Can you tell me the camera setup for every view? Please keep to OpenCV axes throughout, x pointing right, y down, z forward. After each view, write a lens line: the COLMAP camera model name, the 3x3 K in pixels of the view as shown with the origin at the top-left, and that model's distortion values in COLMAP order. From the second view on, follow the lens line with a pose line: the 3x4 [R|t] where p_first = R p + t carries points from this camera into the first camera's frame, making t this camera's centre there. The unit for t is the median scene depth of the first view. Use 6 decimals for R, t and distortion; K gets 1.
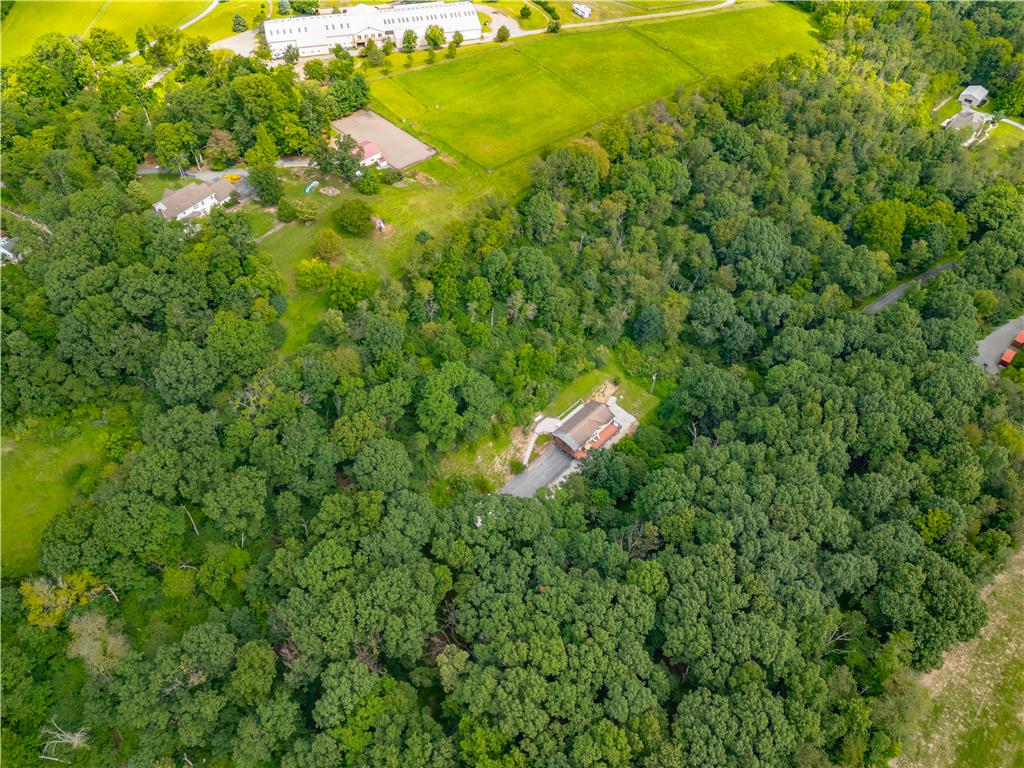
lens RADIAL K [[722.5, 0, 505.4], [0, 722.5, 388.9], [0, 0, 1]] dist [0.063859, -0.029709]
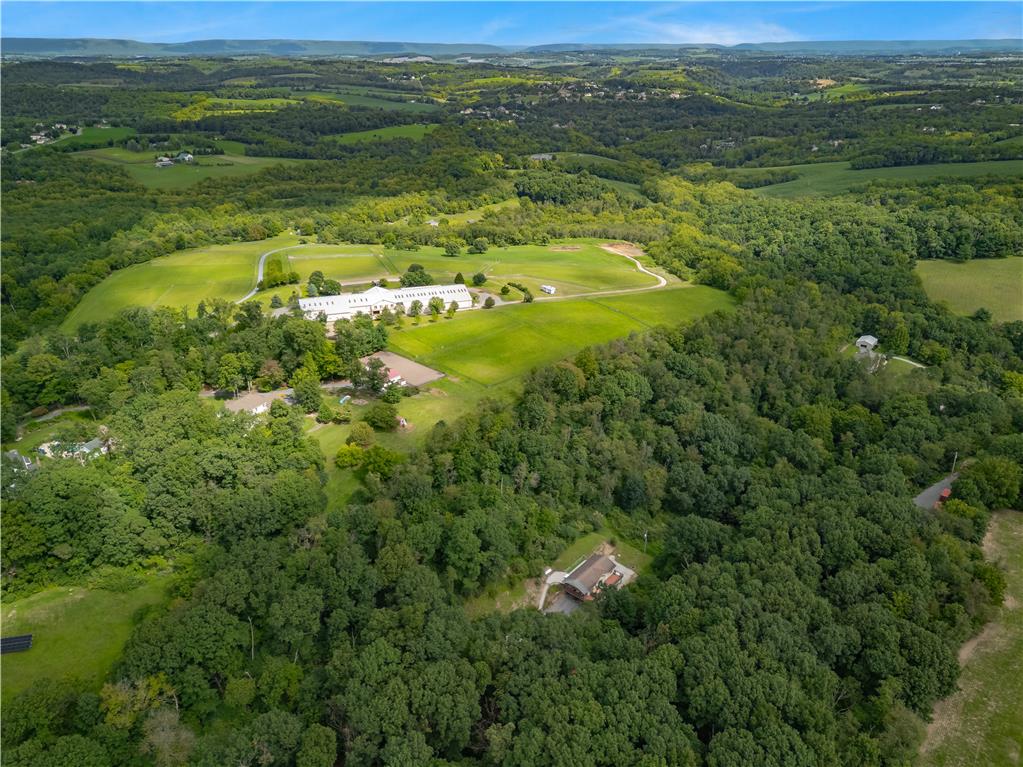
lens RADIAL K [[719.9, 0, 508.6], [0, 719.9, 380.7], [0, 0, 1]] dist [0.095868, -0.050723]
pose [[0.998016, -0.030017, 0.055340, -0.074735], [0.049493, 0.917355, -0.394981, 0.229429], [-0.038911, 0.396937, 0.917021, -0.156290]]
